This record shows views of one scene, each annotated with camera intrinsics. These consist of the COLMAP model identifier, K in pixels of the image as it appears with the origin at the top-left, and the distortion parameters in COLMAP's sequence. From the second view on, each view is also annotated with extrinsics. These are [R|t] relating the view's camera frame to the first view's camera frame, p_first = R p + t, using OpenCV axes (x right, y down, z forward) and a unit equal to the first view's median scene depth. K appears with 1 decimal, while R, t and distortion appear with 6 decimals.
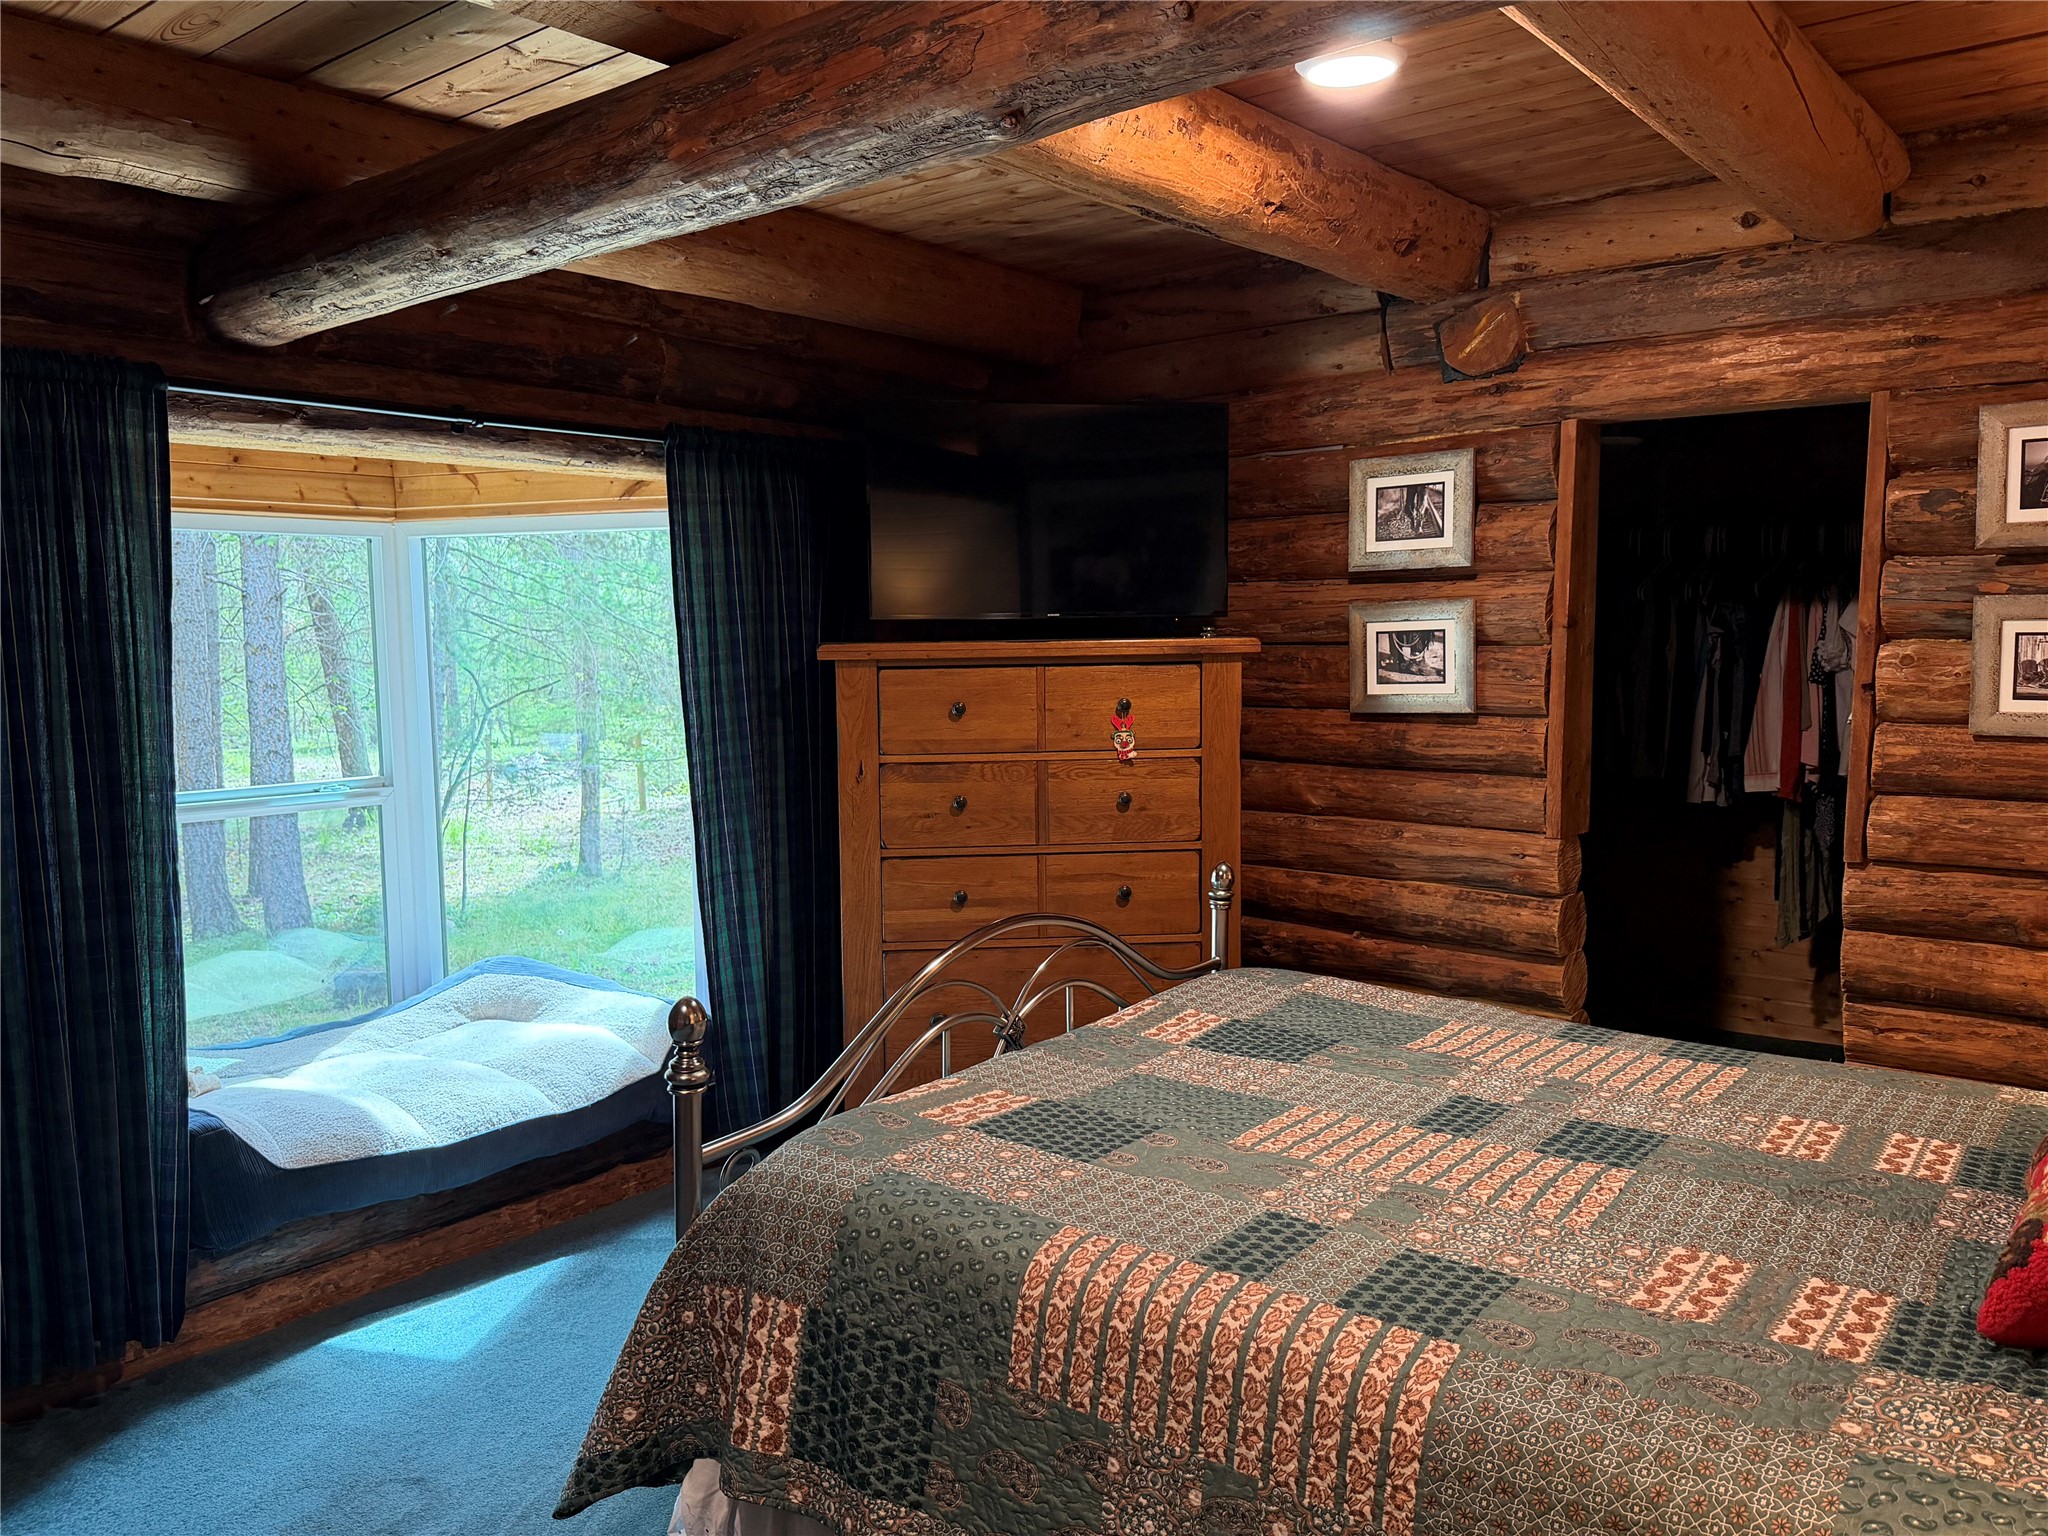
lens RADIAL K [[1553.1, 0, 1035.7], [0, 1553.1, 771.5], [0, 0, 1]] dist [0.049947, -0.056035]
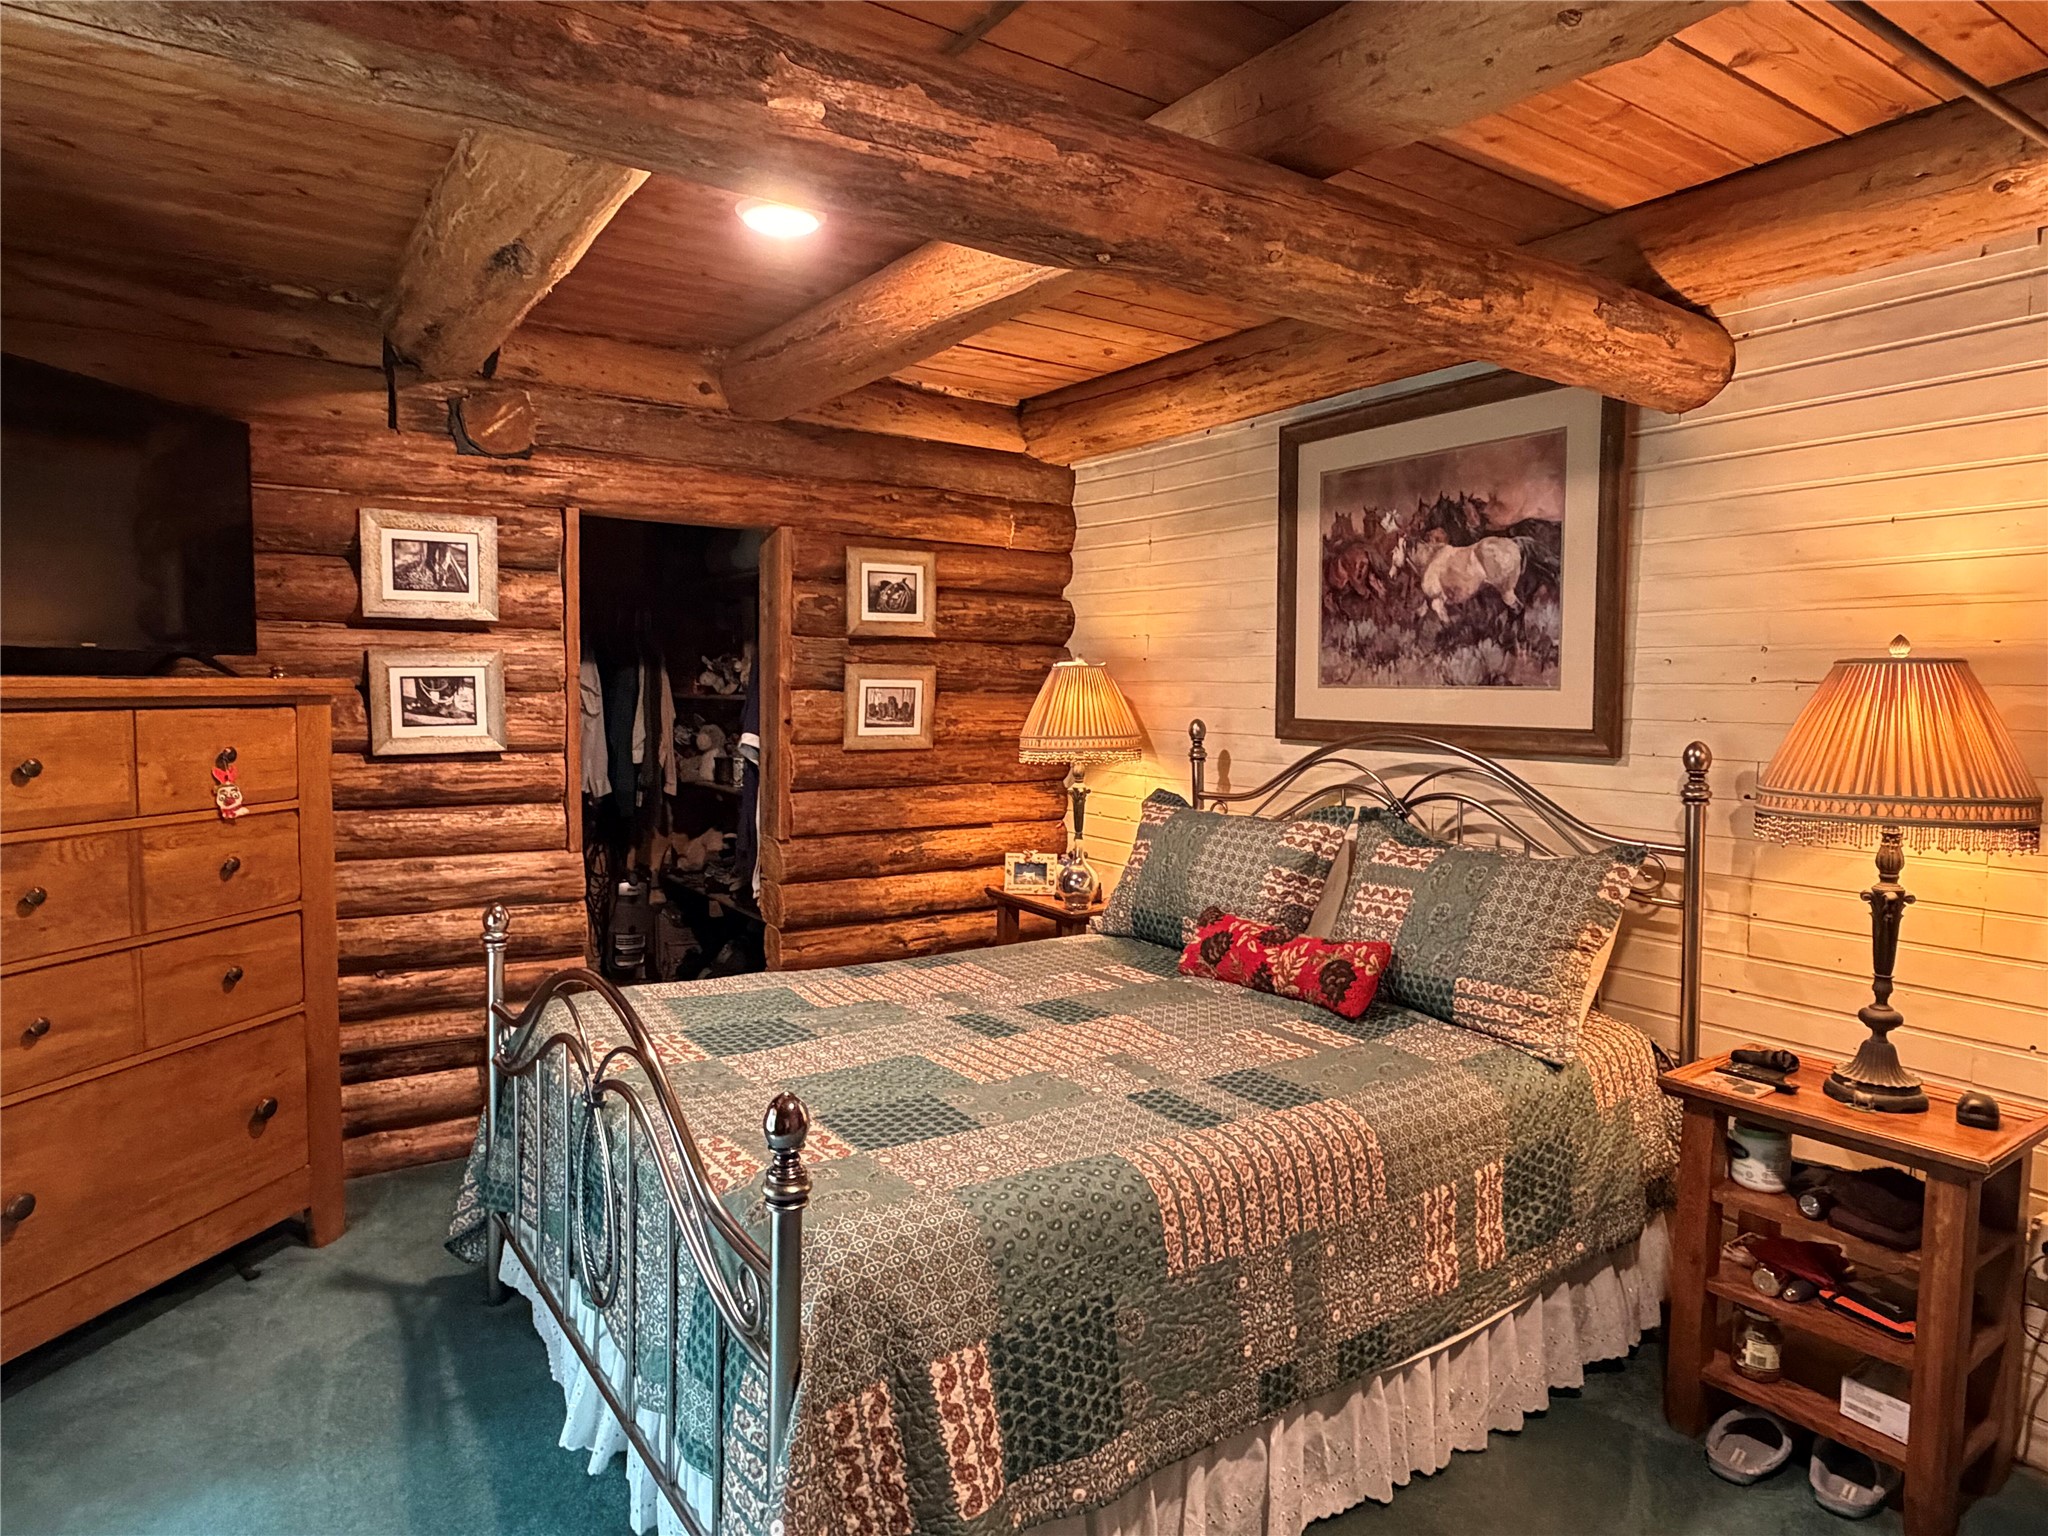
lens RADIAL K [[1241.4, 0, 1018.8], [0, 1241.4, 757.4], [0, 0, 1]] dist [-0.006358, 0.001180]
pose [[0.297178, -0.041153, 0.953935, -0.532656], [0.071745, 0.997209, 0.020669, -0.027850], [-0.952123, 0.062298, 0.299301, 0.430592]]
